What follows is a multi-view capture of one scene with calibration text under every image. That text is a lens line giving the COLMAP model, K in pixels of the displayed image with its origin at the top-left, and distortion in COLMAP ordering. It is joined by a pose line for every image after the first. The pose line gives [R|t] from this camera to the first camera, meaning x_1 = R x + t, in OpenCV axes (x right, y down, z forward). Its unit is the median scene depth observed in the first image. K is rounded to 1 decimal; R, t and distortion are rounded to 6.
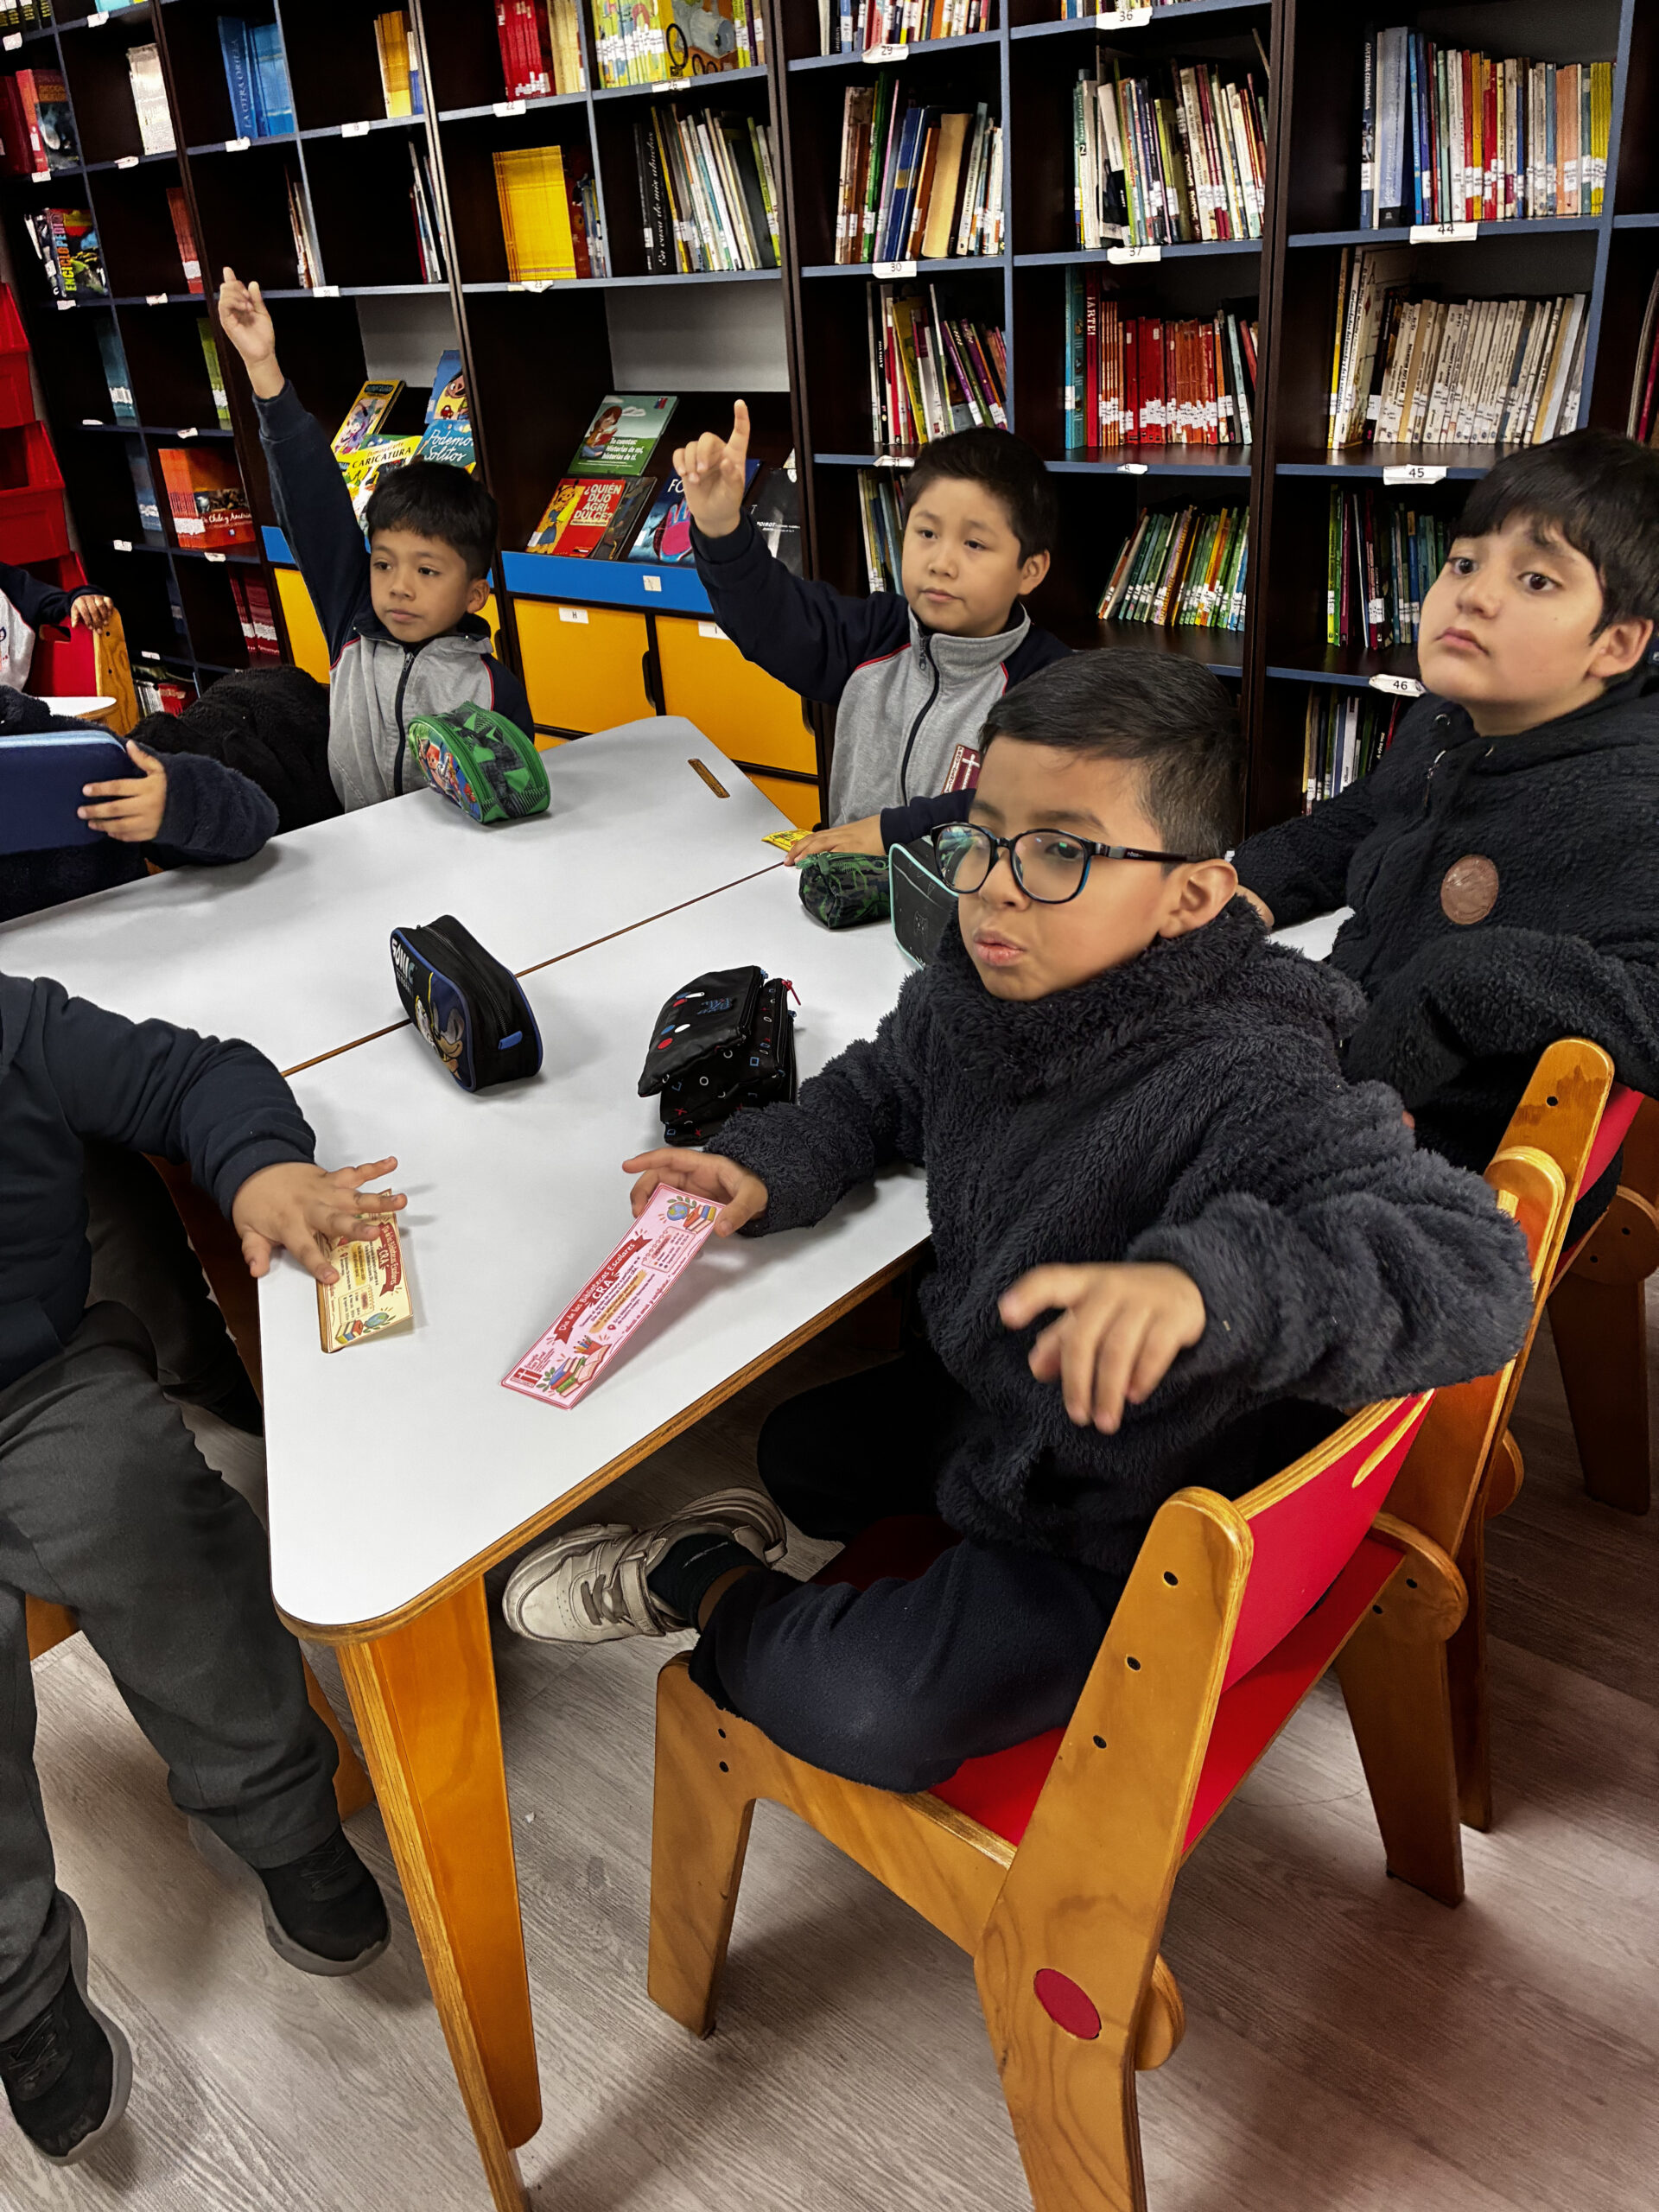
lens RADIAL K [[1742.1, 0, 845.0], [0, 1742.1, 1126.9], [0, 0, 1]] dist [0.056104, -0.071483]
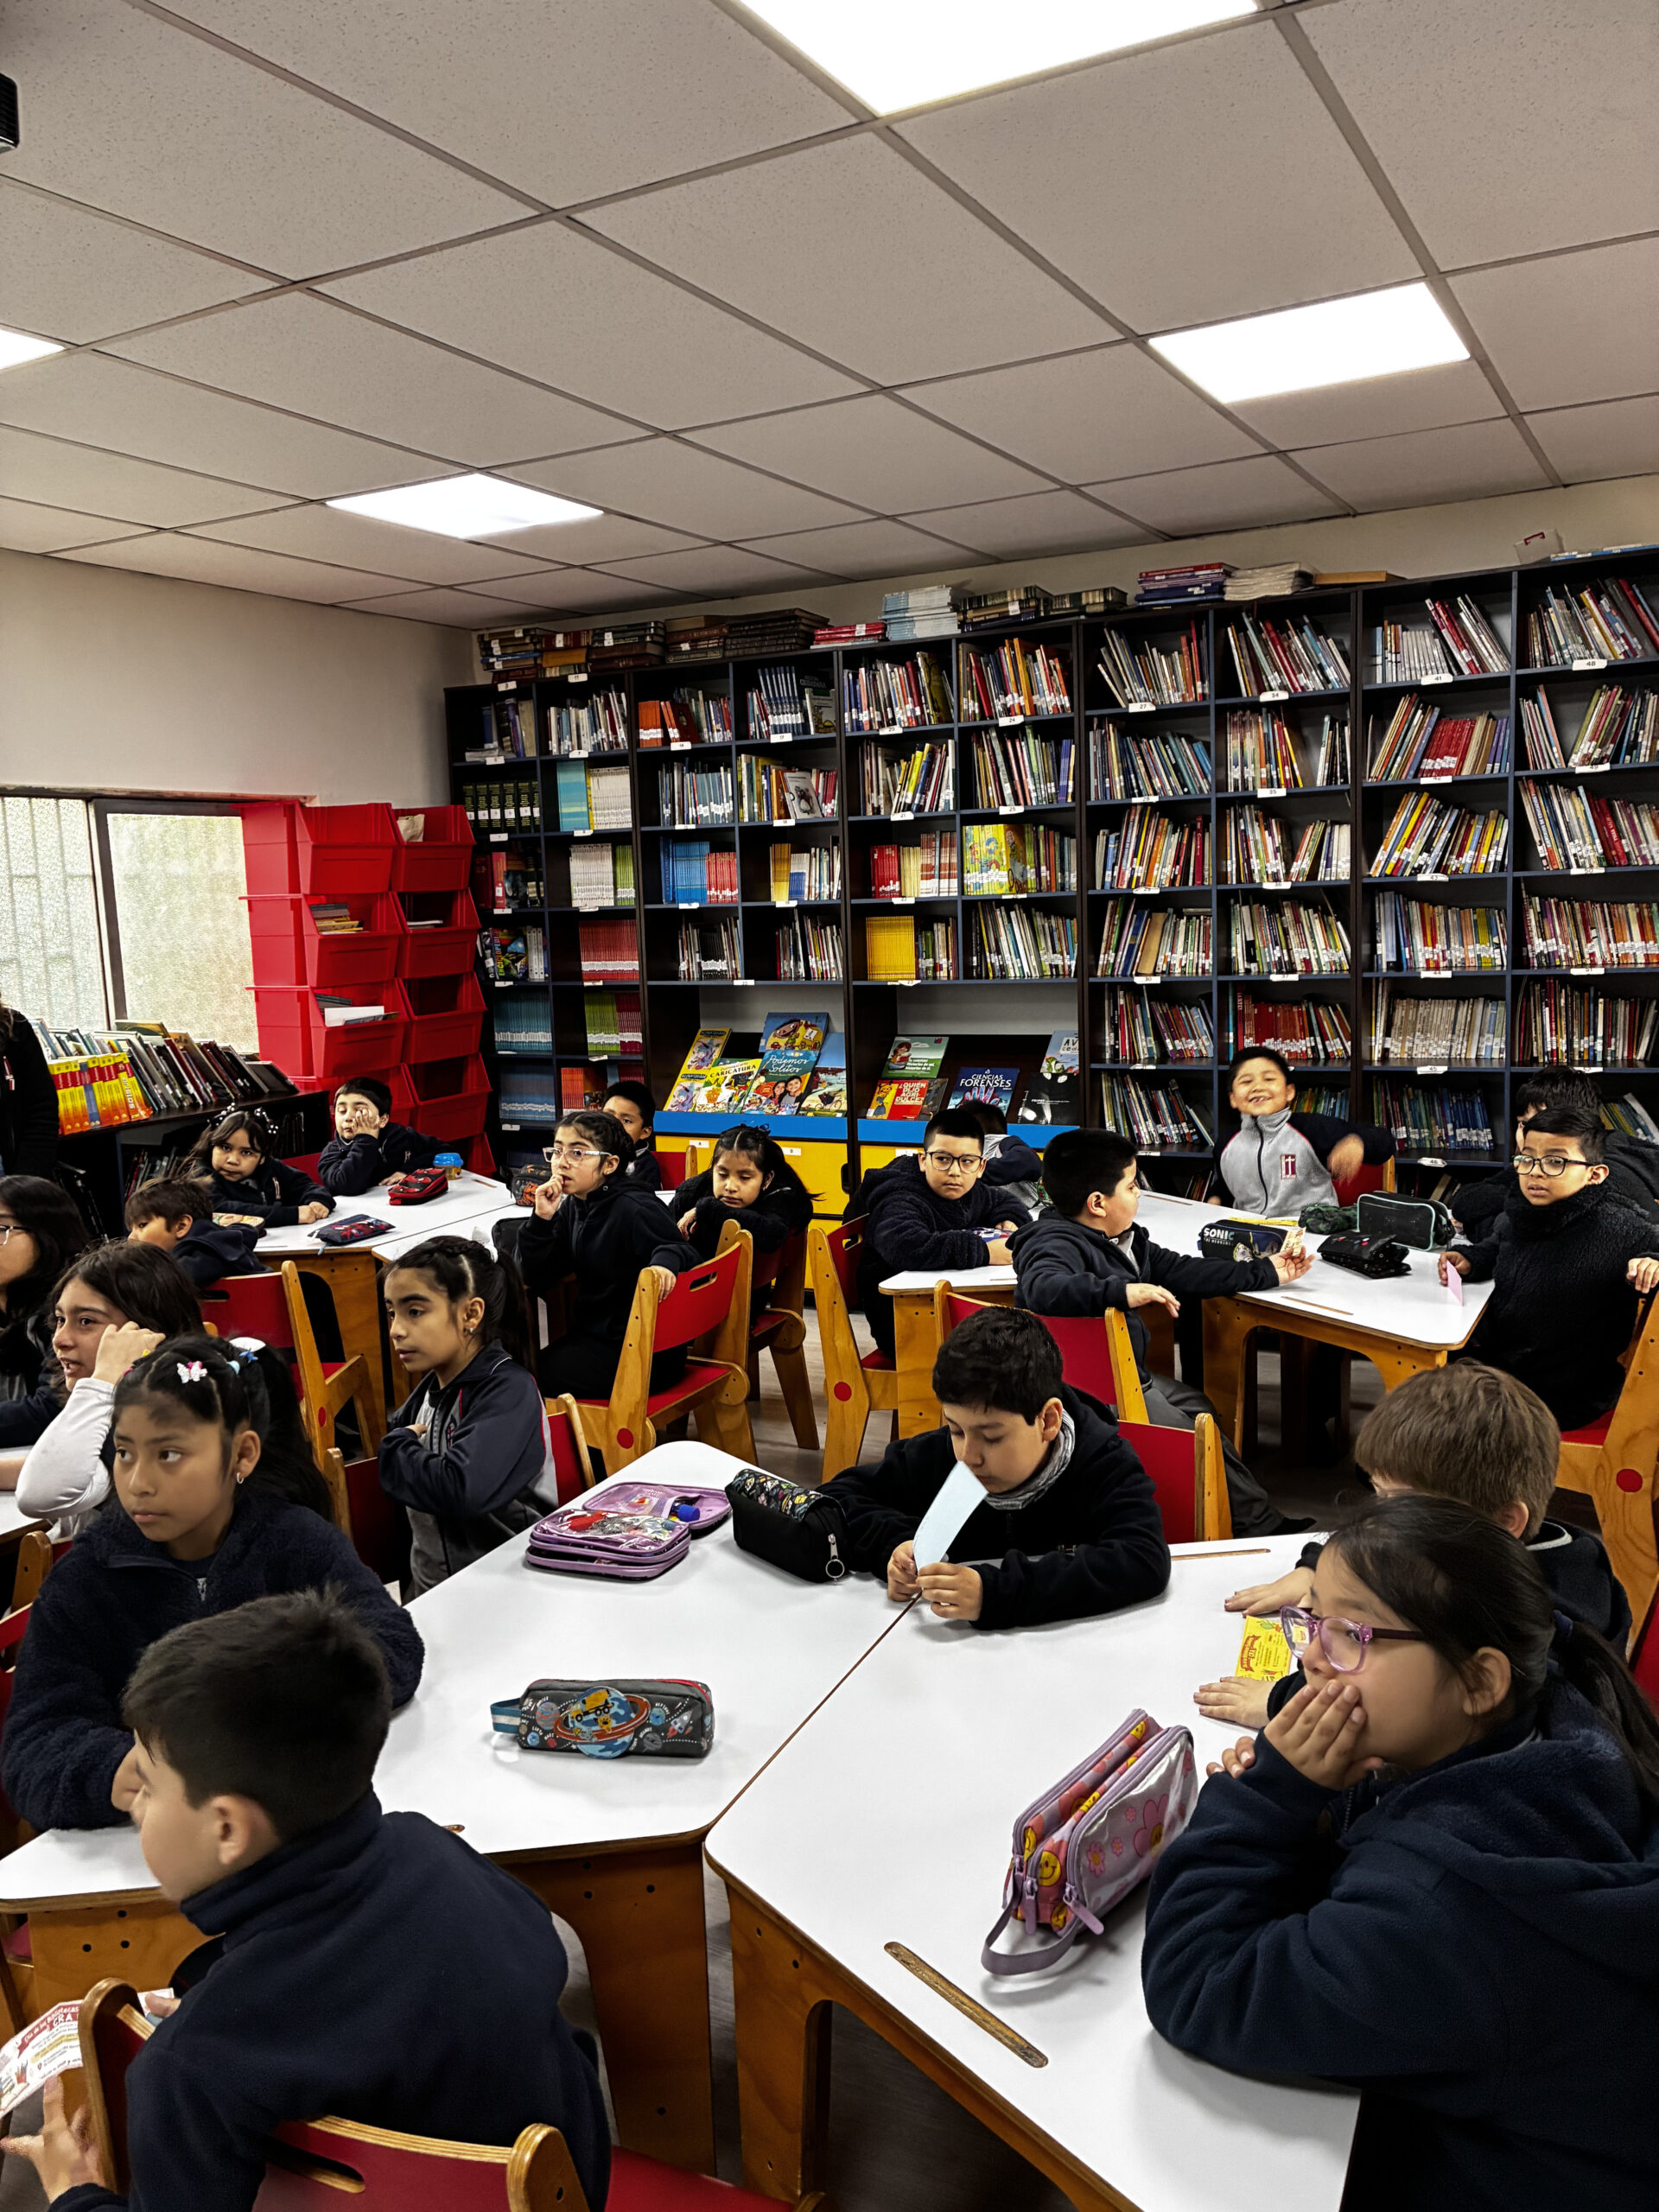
lens RADIAL K [[1742.1, 0, 836.9], [0, 1742.1, 1112.7], [0, 0, 1]] dist [0.056104, -0.071483]
pose [[0.970008, -0.010760, 0.242836, -0.876332], [0.092787, 0.939762, -0.328997, 0.315628], [-0.224668, 0.341661, 0.912574, -0.778875]]
